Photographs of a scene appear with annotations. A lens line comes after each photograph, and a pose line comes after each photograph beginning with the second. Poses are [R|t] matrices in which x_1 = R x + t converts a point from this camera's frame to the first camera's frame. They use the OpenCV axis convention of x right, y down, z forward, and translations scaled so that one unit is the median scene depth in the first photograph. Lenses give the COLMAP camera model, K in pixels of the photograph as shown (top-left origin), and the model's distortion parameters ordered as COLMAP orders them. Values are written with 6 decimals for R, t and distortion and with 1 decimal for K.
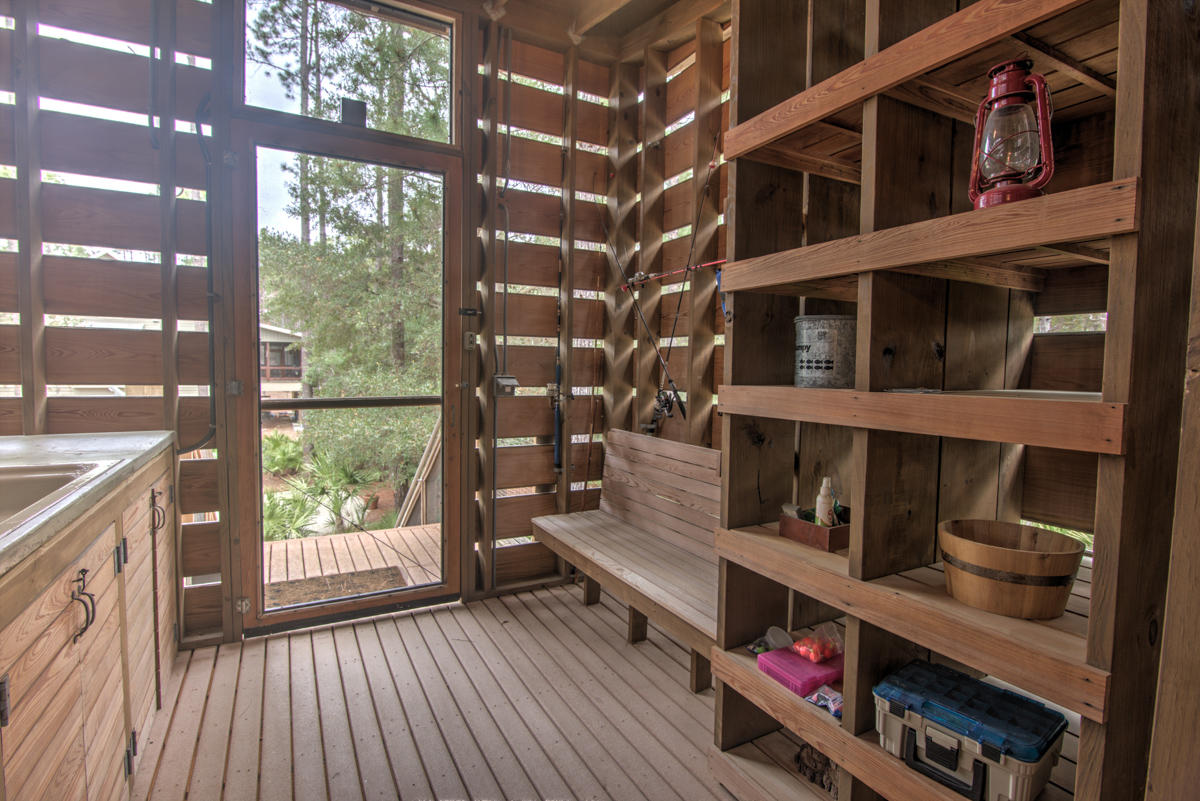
lens RADIAL K [[582.4, 0, 596.3], [0, 582.4, 398.8], [0, 0, 1]] dist [-0.021430, -0.000378]
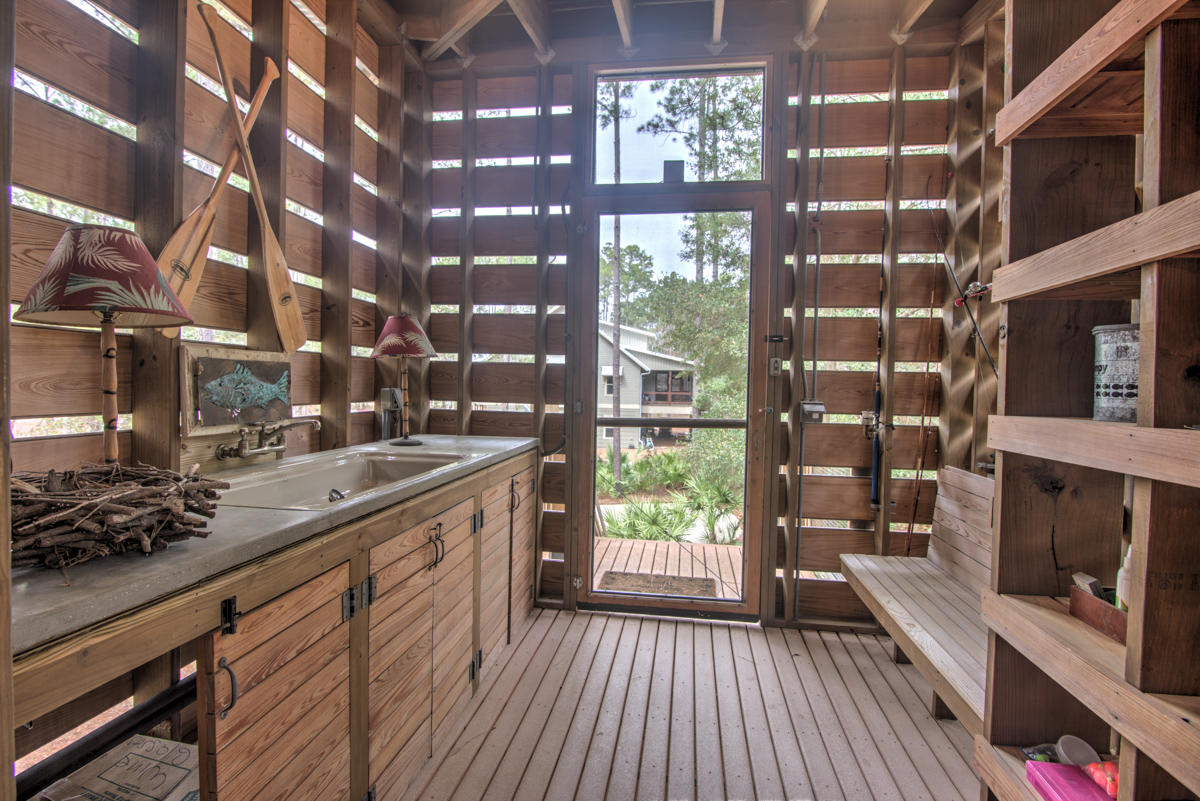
lens RADIAL K [[582.4, 0, 596.9], [0, 582.4, 398.3], [0, 0, 1]] dist [-0.021430, -0.000378]
pose [[0.796020, 0.013358, -0.605123, 0.150440], [-0.041572, 0.998602, -0.032643, 0.001412], [0.603841, 0.051140, 0.795463, 0.006761]]
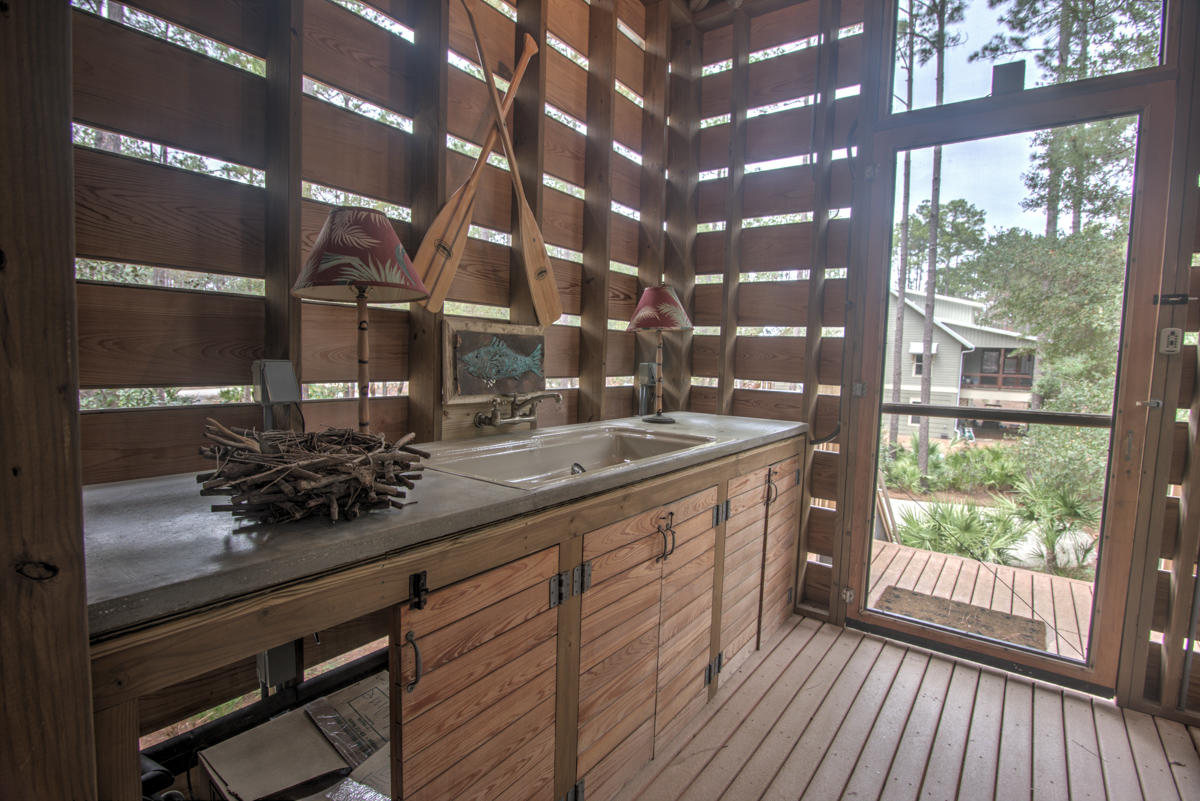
lens RADIAL K [[582.4, 0, 599.4], [0, 582.4, 397.7], [0, 0, 1]] dist [-0.021430, -0.000378]
pose [[0.422526, 0.064996, -0.904017, 0.113622], [-0.076921, 0.996398, 0.035686, -0.004181], [0.903081, 0.054460, 0.426004, 0.101471]]
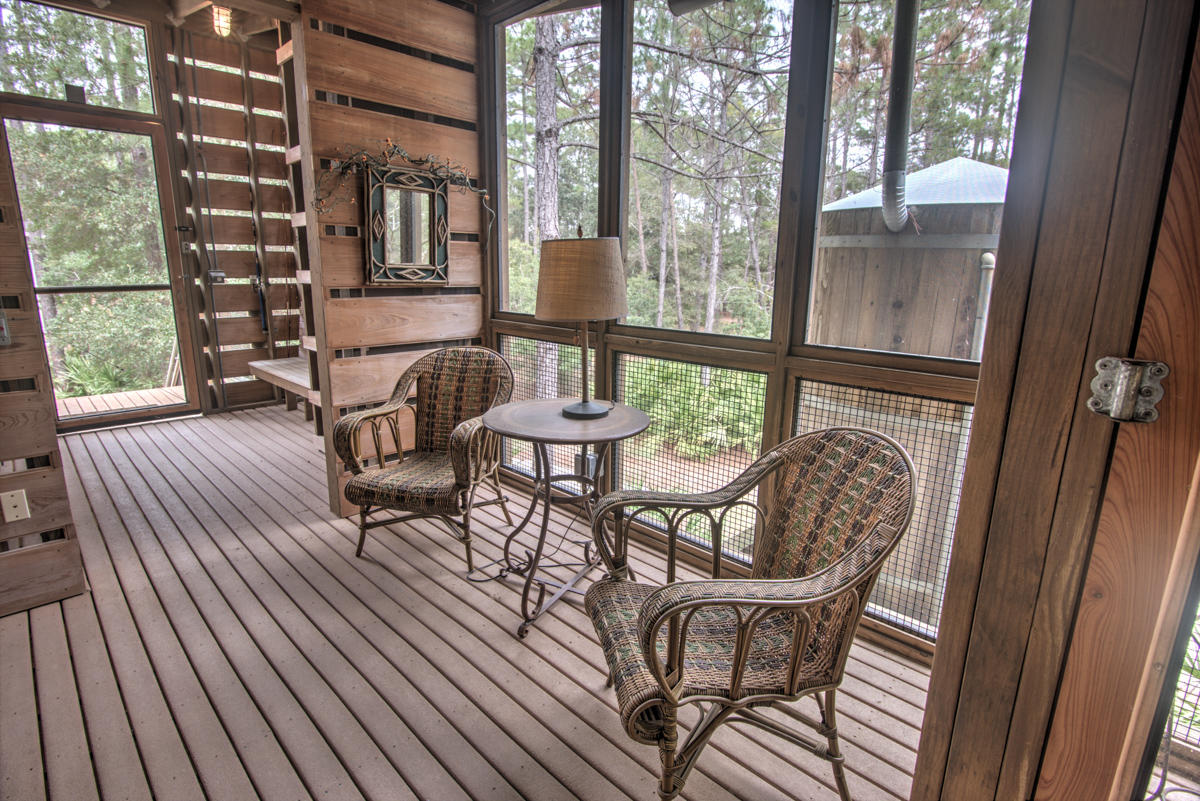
lens RADIAL K [[582.4, 0, 599.5], [0, 582.4, 398.5], [0, 0, 1]] dist [-0.021430, -0.000378]
pose [[0.953405, -0.070283, 0.293392, 0.357657], [0.021113, 0.985645, 0.167504, 0.063749], [-0.300953, -0.153504, 0.941203, -0.839196]]
